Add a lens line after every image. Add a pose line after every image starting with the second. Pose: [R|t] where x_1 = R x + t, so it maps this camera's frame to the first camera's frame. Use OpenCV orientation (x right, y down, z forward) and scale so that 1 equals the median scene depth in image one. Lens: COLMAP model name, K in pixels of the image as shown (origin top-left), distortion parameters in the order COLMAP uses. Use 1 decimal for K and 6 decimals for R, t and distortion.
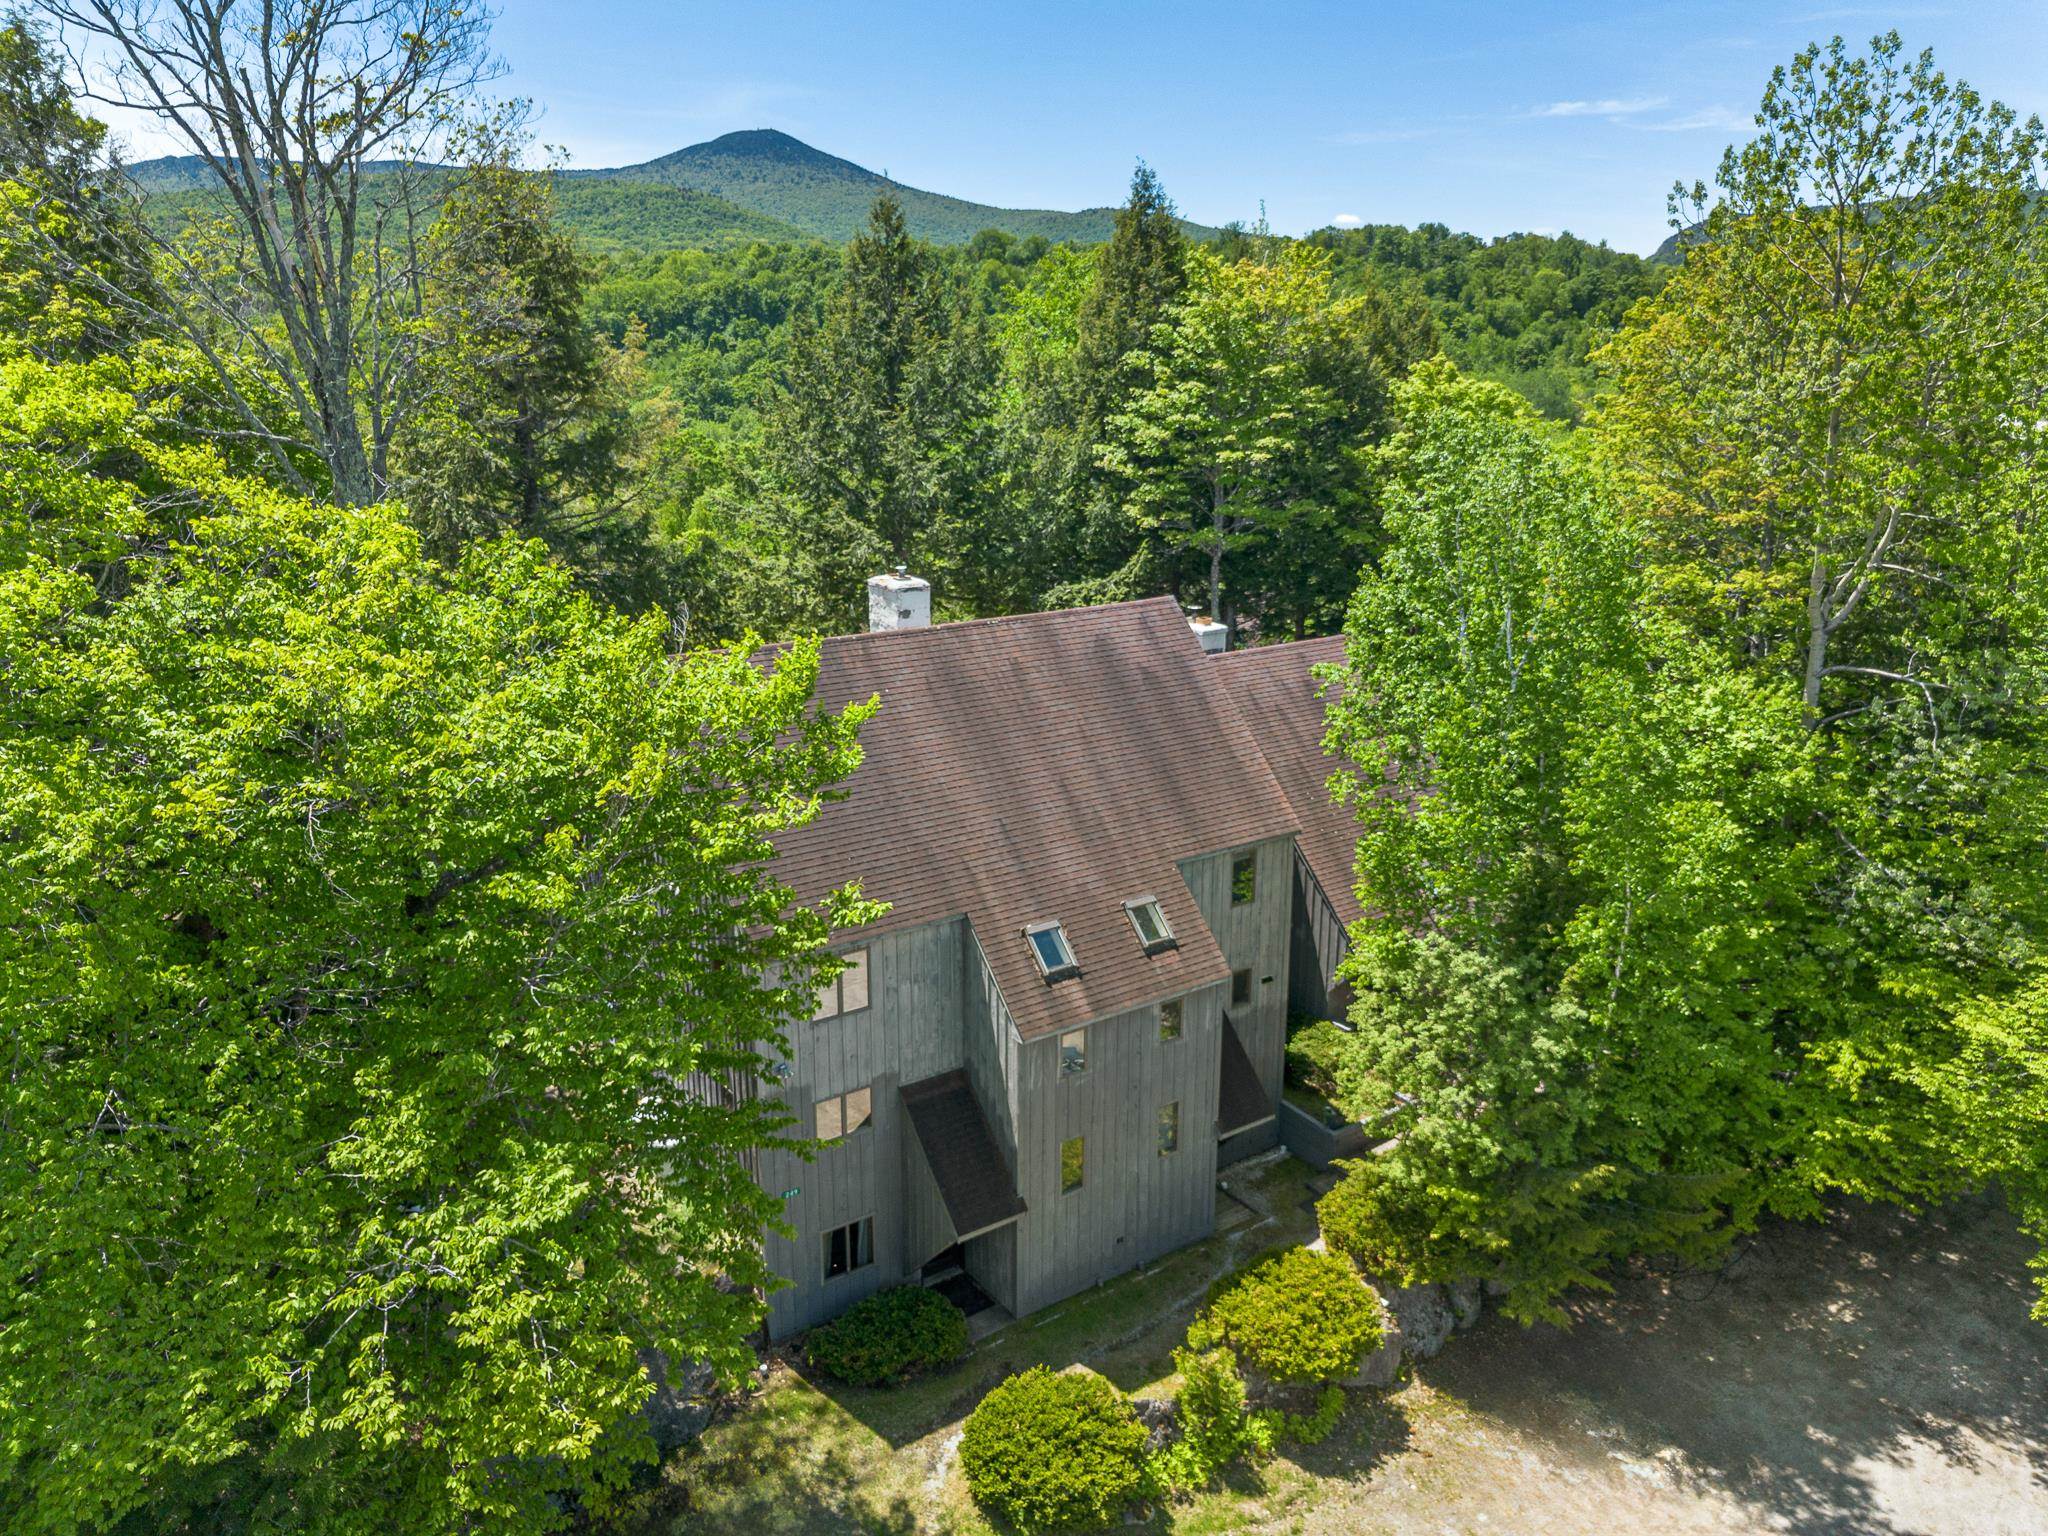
lens RADIAL K [[1462.5, 0, 1024.0], [0, 1462.5, 768.0], [0, 0, 1]] dist [-0.012946, -0.003797]
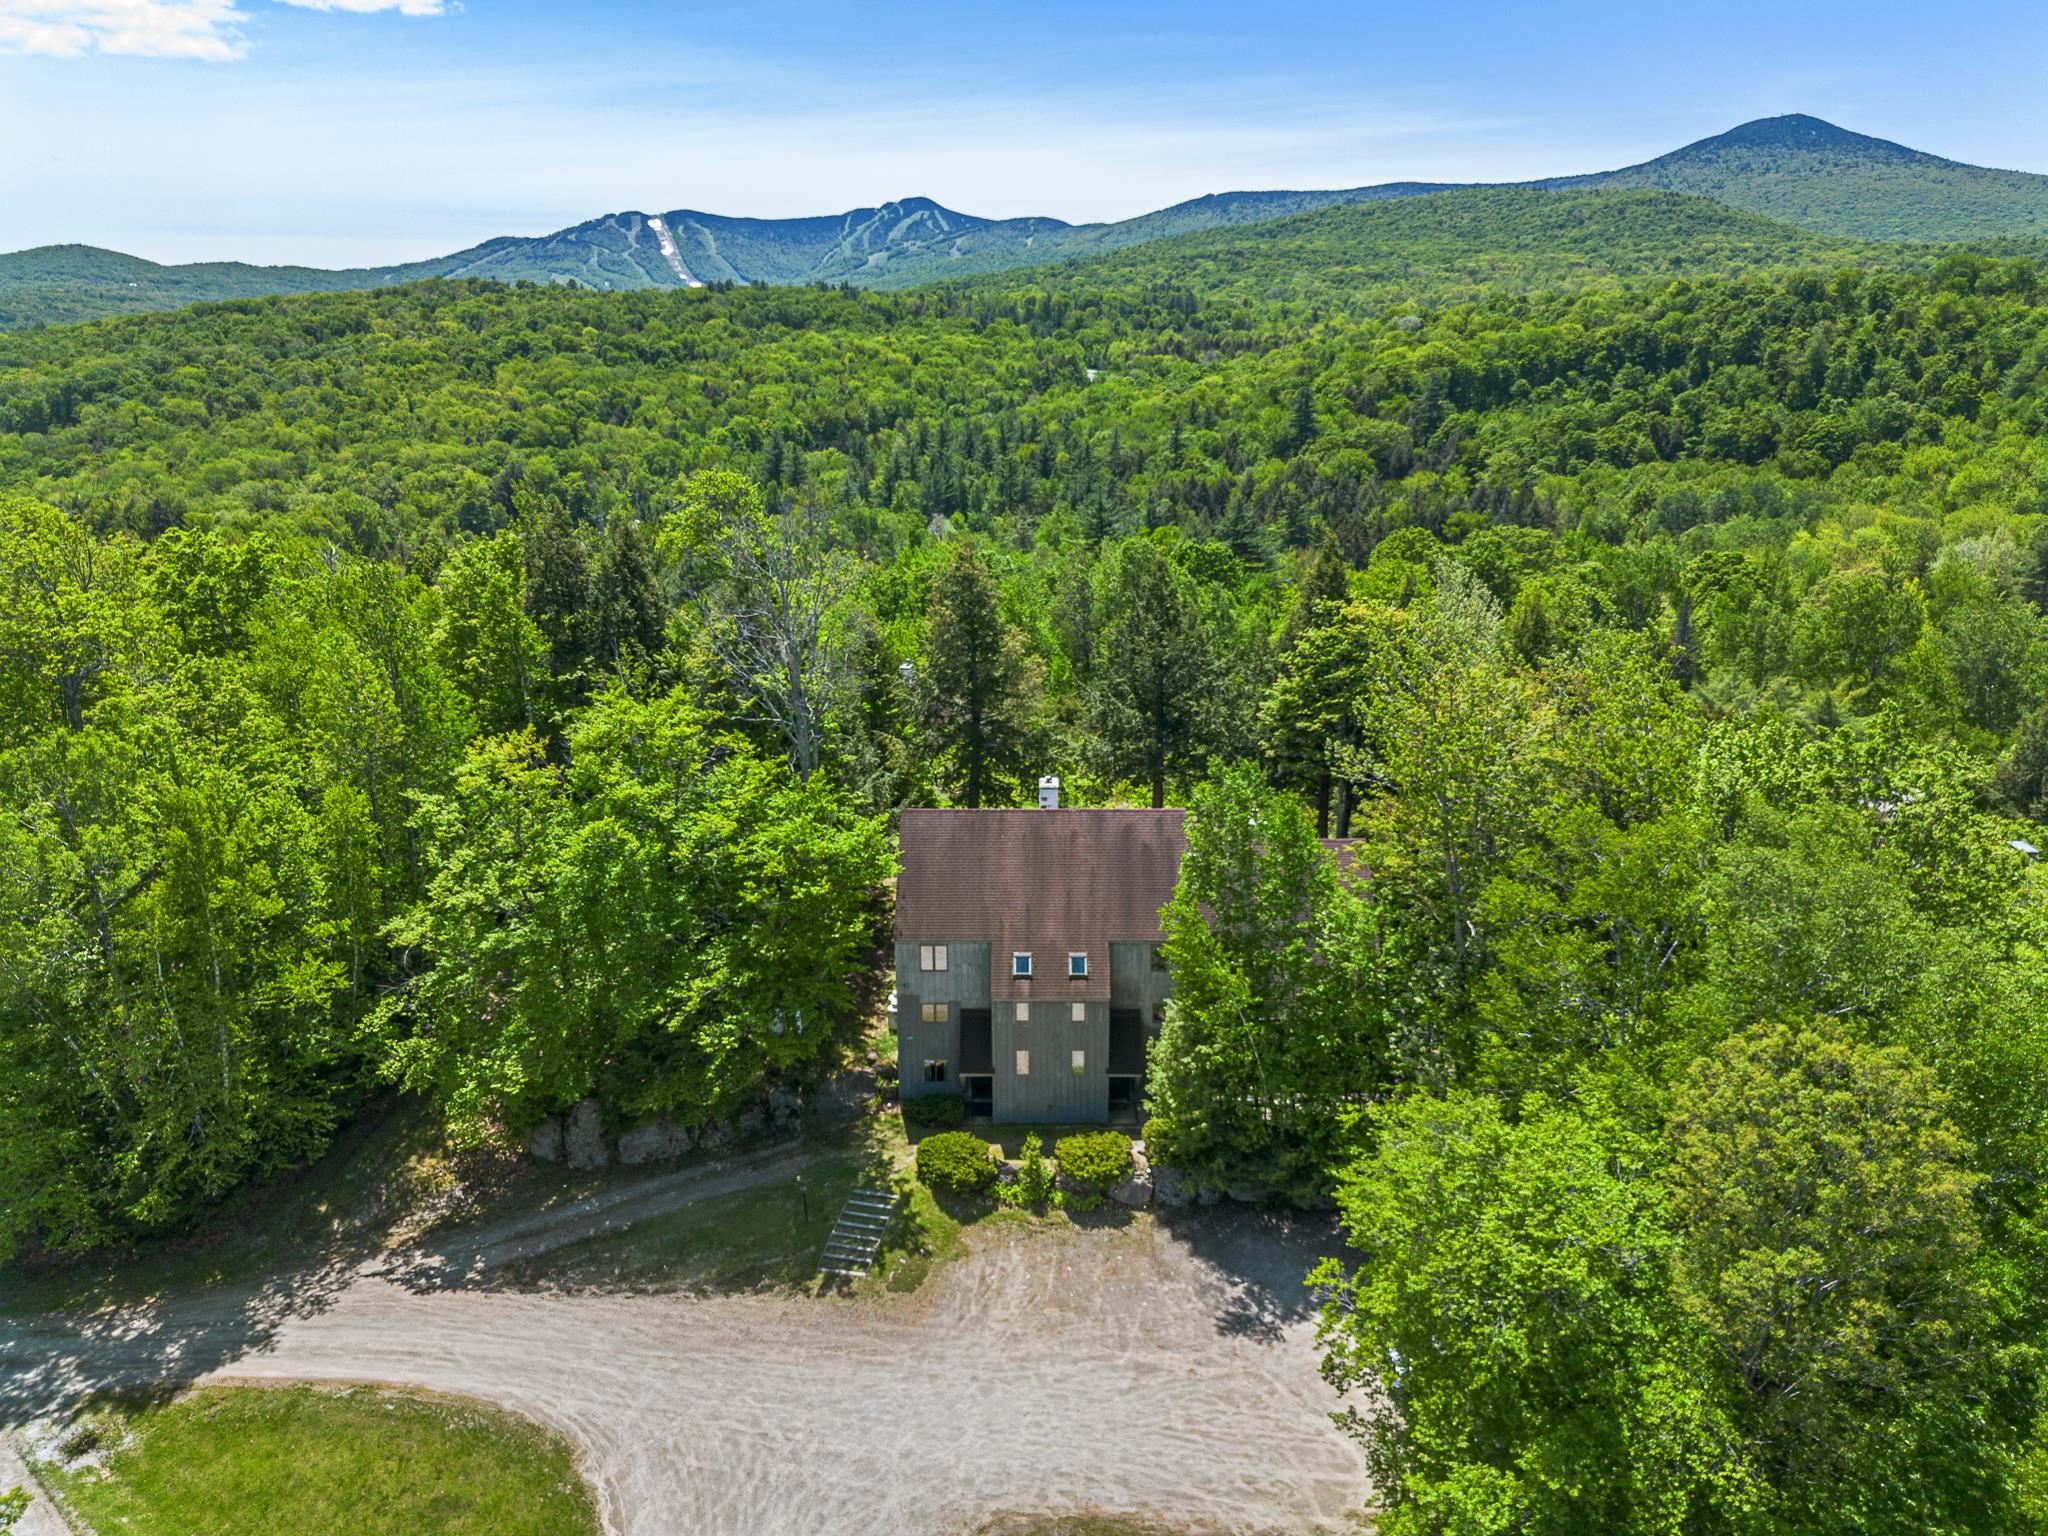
lens RADIAL K [[1462.5, 0, 1024.0], [0, 1462.5, 768.0], [0, 0, 1]] dist [-0.012946, -0.003797]
pose [[0.810872, 0.148607, -0.566041, 0.095362], [-0.148257, 0.987833, 0.046959, -0.021658], [0.566132, 0.045842, 0.823039, -0.066963]]
